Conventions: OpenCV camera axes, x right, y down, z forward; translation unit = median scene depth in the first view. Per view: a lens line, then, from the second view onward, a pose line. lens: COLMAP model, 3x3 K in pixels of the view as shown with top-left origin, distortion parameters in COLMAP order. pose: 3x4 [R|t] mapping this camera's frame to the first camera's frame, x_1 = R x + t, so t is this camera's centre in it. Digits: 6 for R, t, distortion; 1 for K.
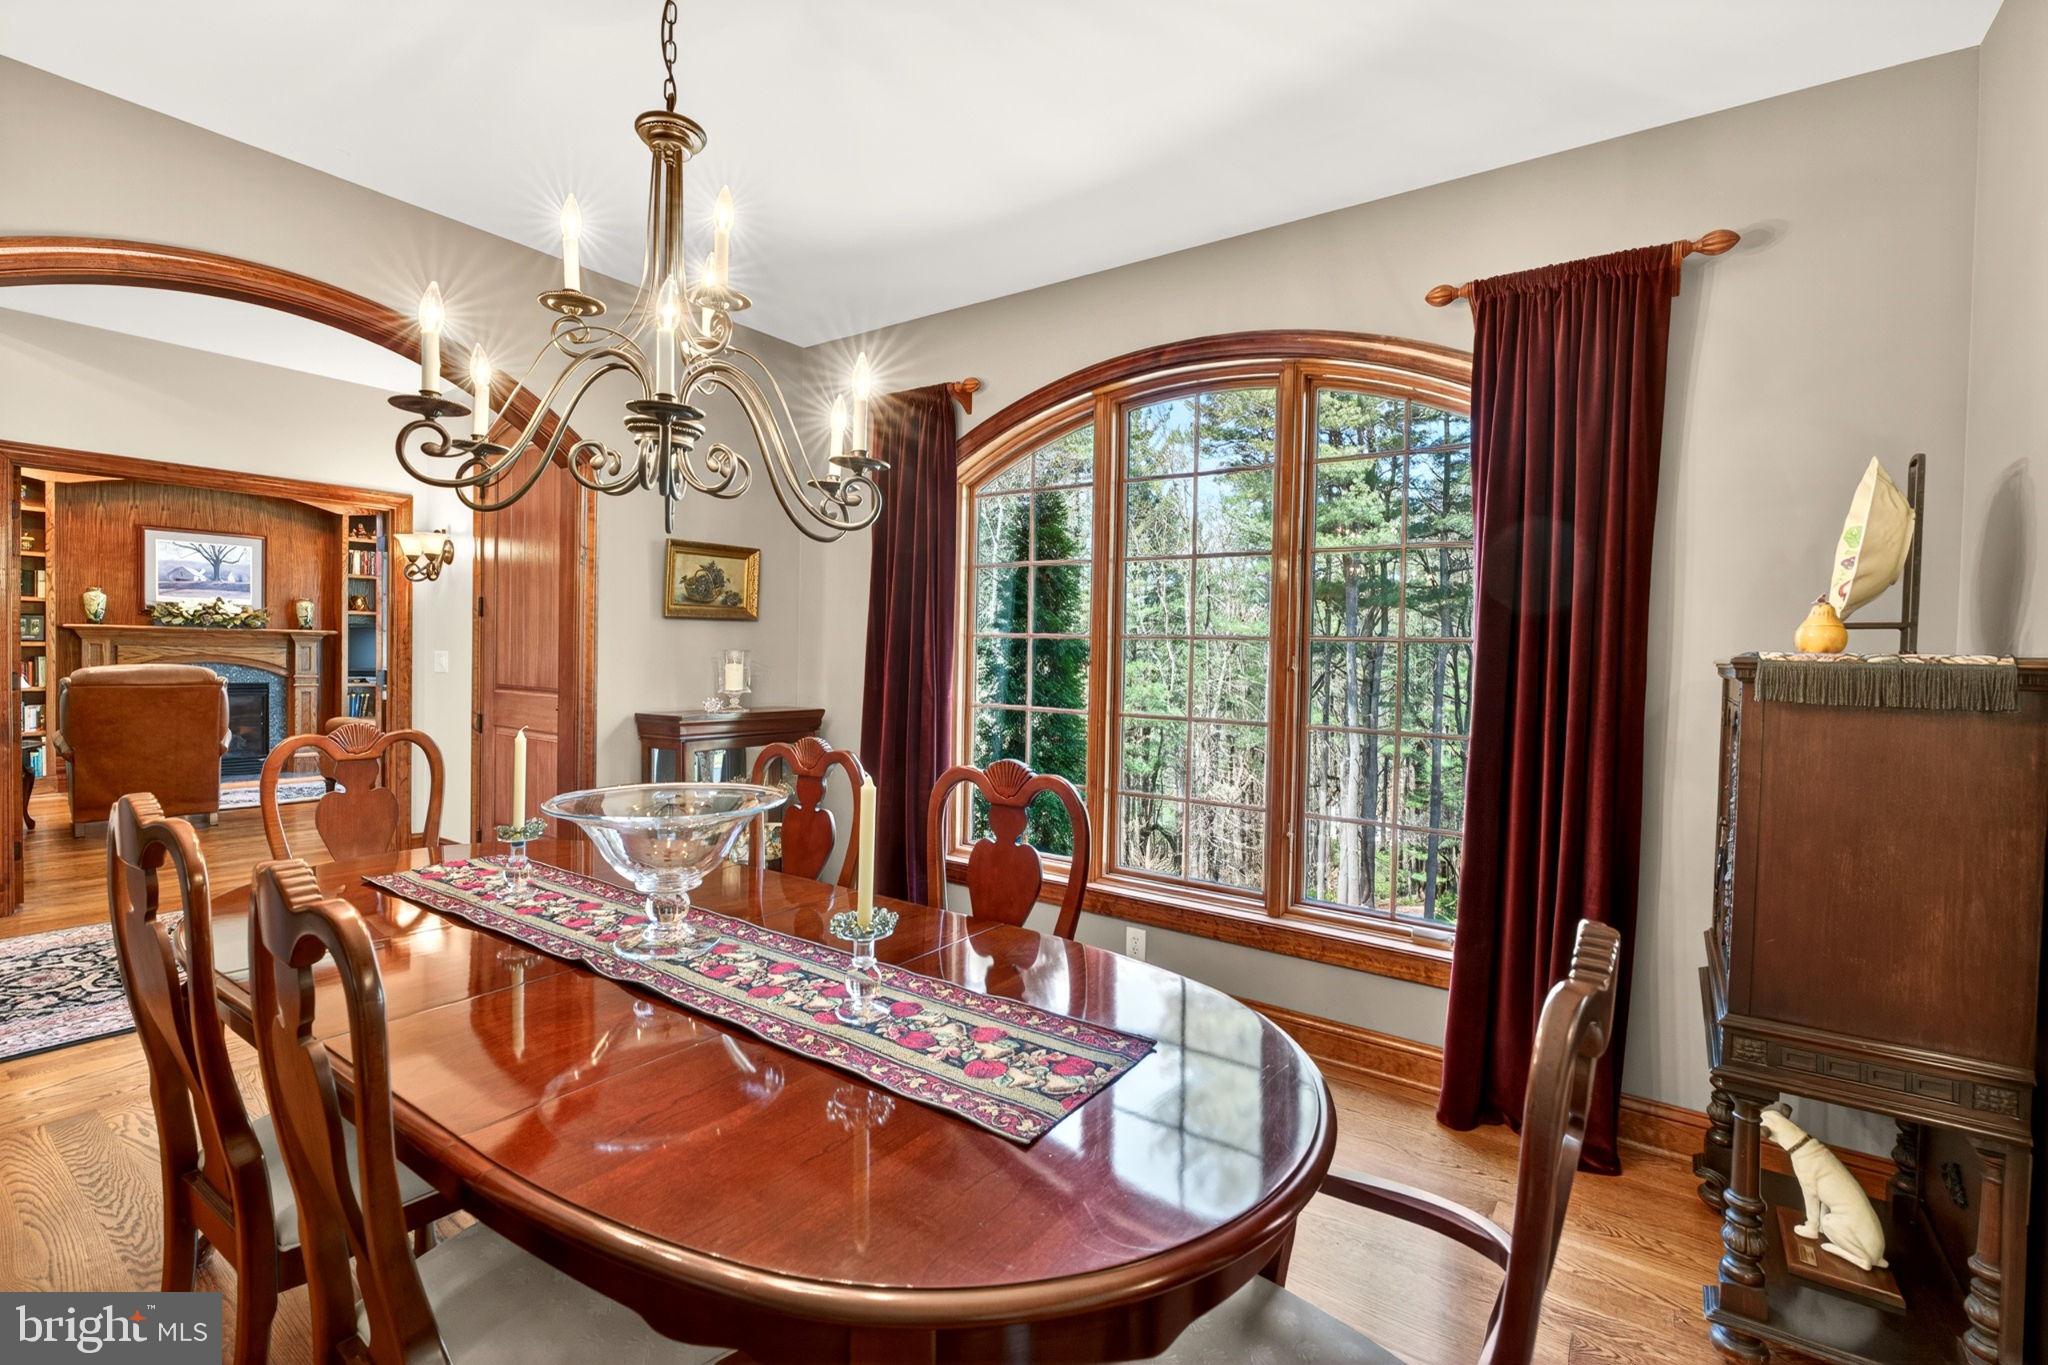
lens RADIAL K [[907.8, 0, 1027.4], [0, 907.8, 683.9], [0, 0, 1]] dist [-0.003282, -0.000130]
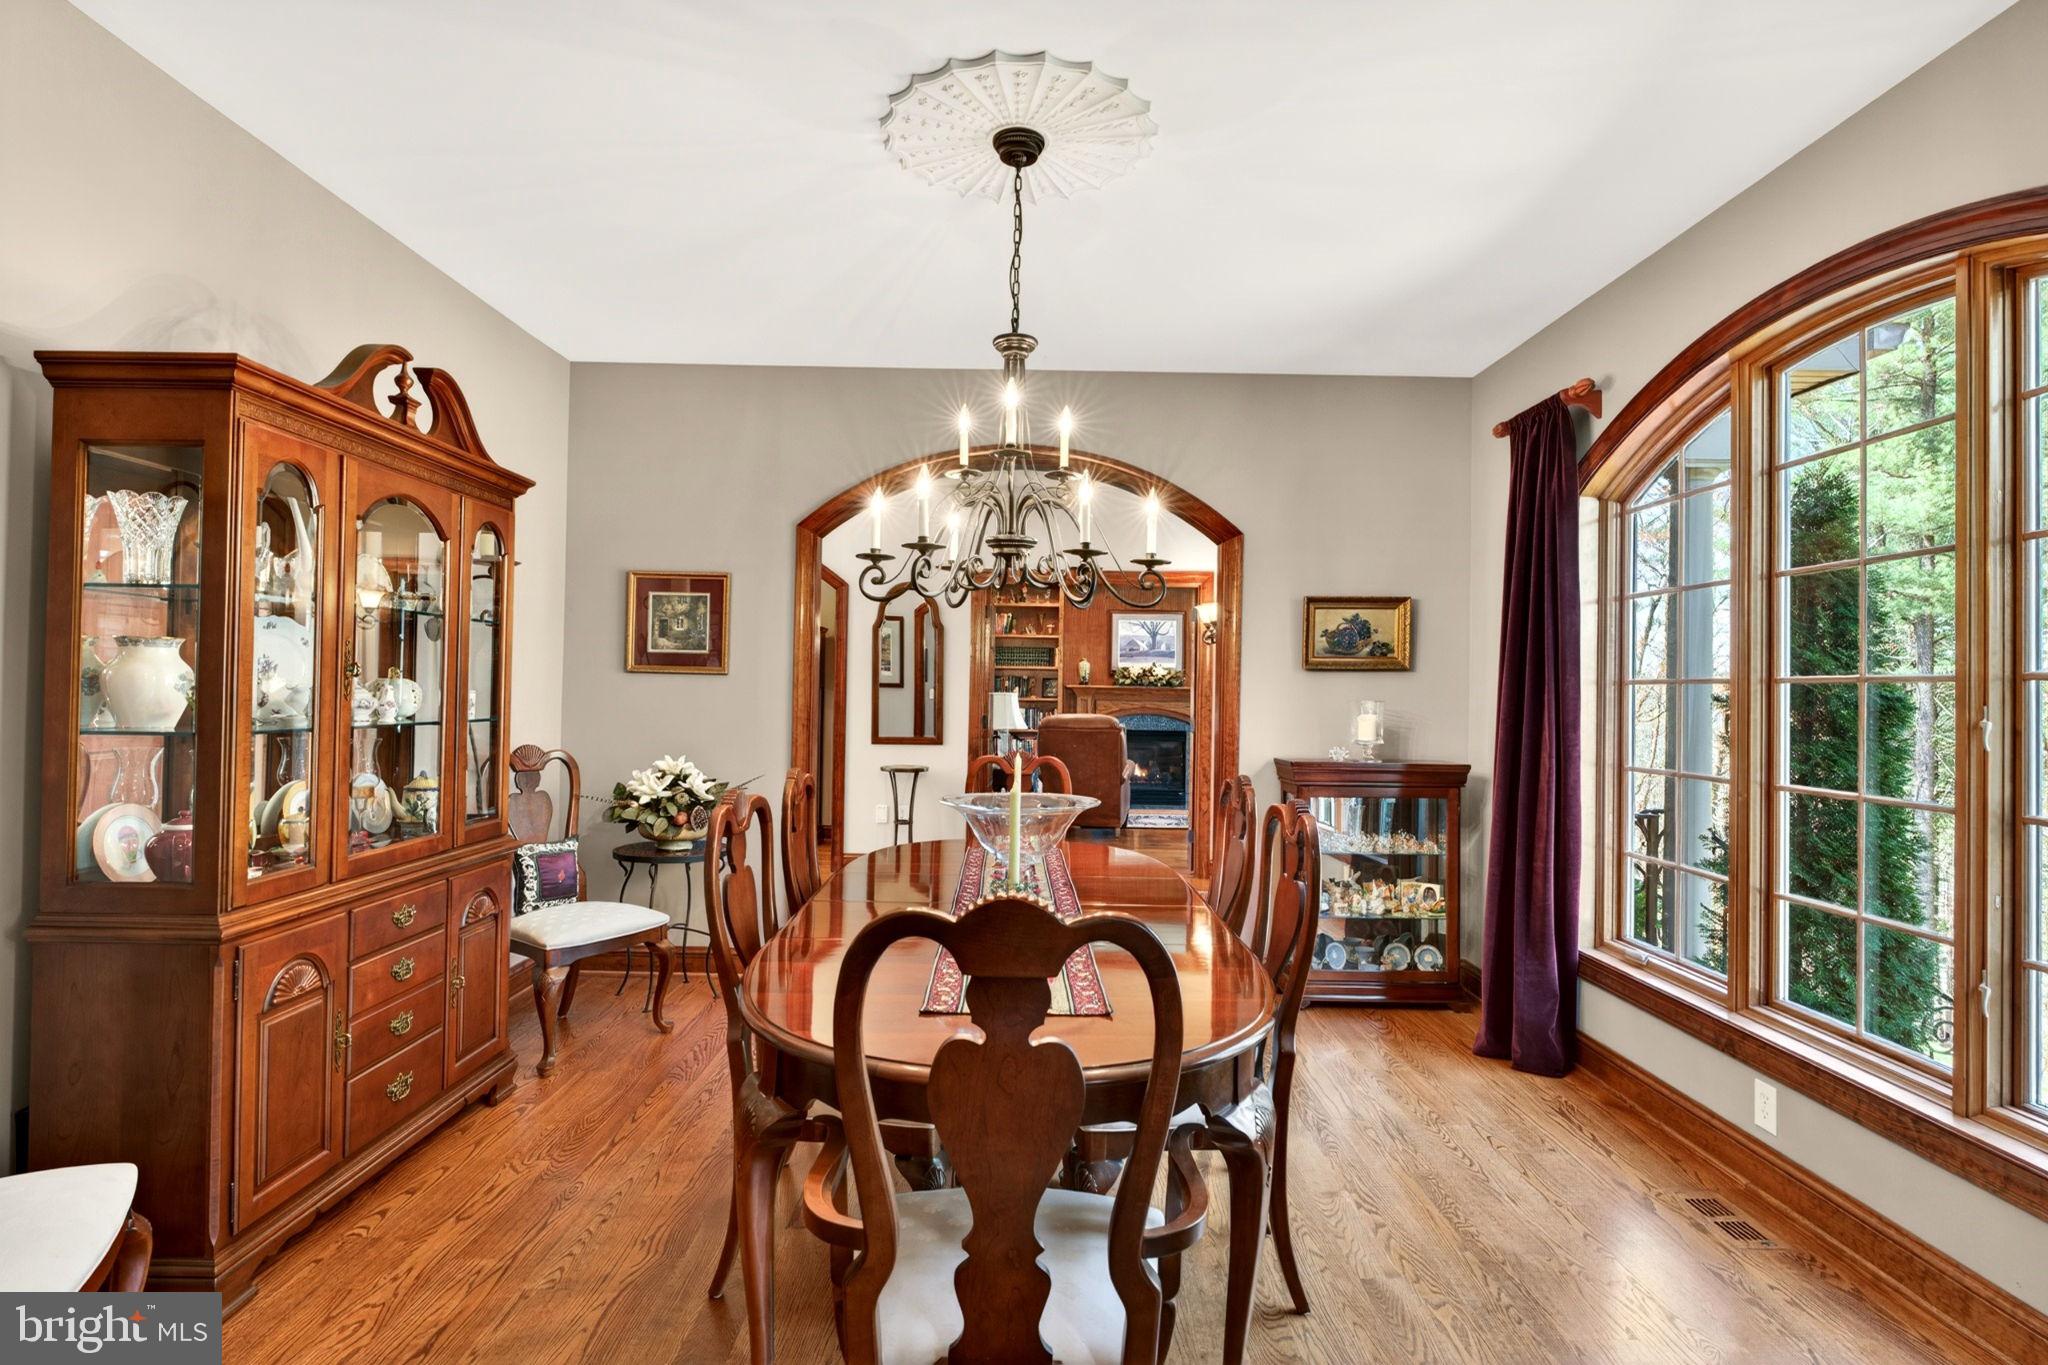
lens RADIAL K [[1044.4, 0, 1031.6], [0, 1044.4, 681.2], [0, 0, 1]] dist [0.003302, 0.000675]
pose [[0.586266, -0.019152, -0.809892, 0.192070], [-0.031282, 0.998440, -0.046256, 0.003156], [0.809514, 0.052453, 0.584752, 0.011879]]
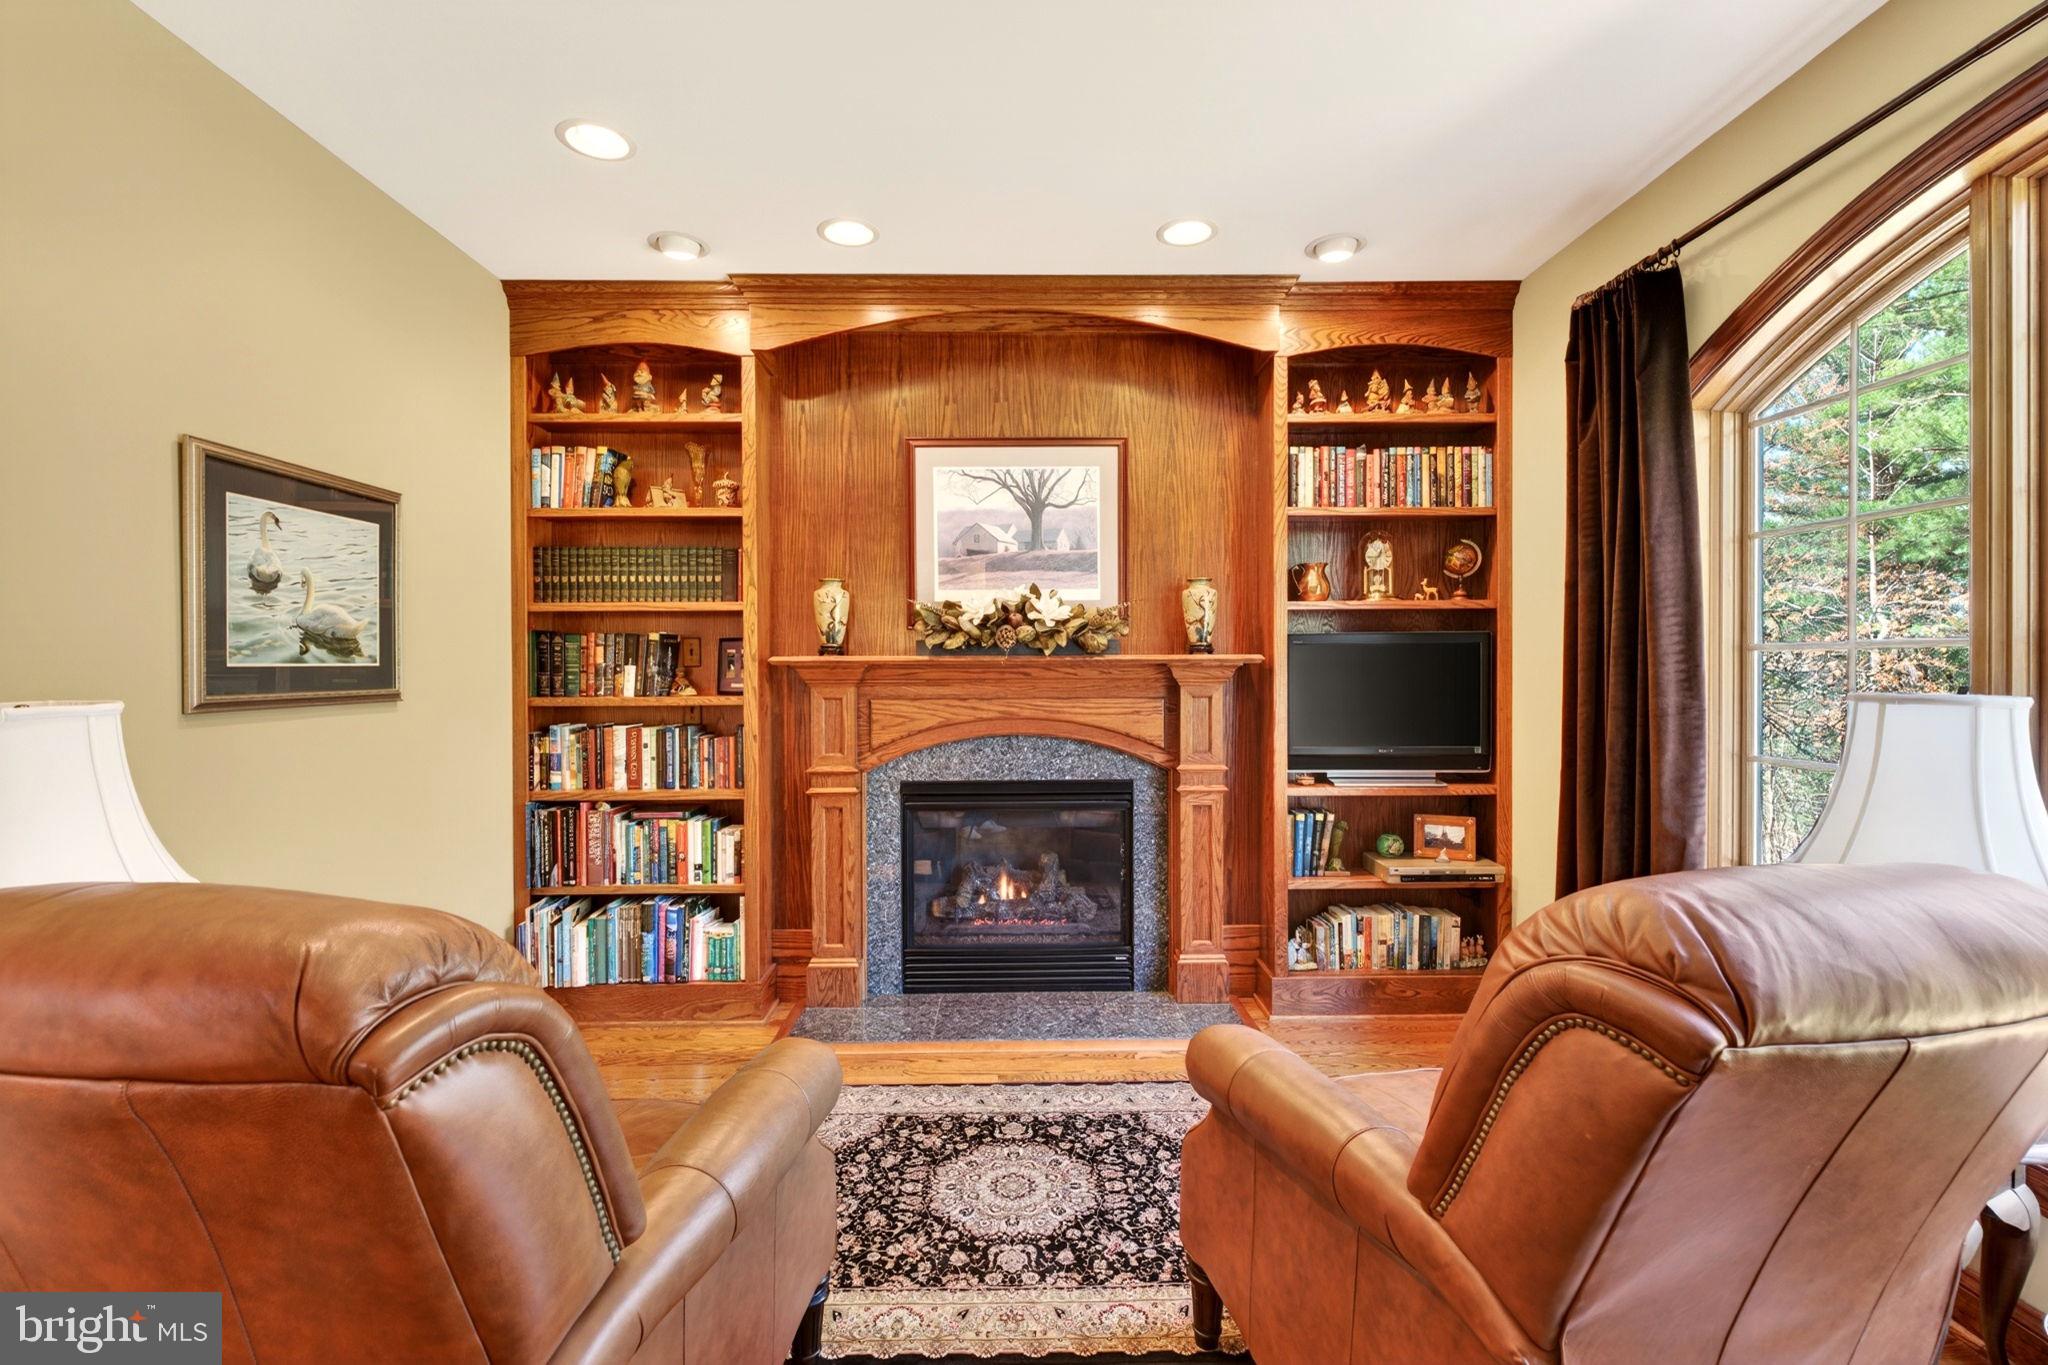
lens RADIAL K [[955.6, 0, 1013.2], [0, 955.6, 686.0], [0, 0, 1]] dist [-0.003488, -0.000054]
pose [[0.575340, -0.020527, -0.817657, -0.545012], [-0.012446, 0.999350, -0.033846, -0.033087], [0.817819, 0.029650, 0.574711, 0.755875]]
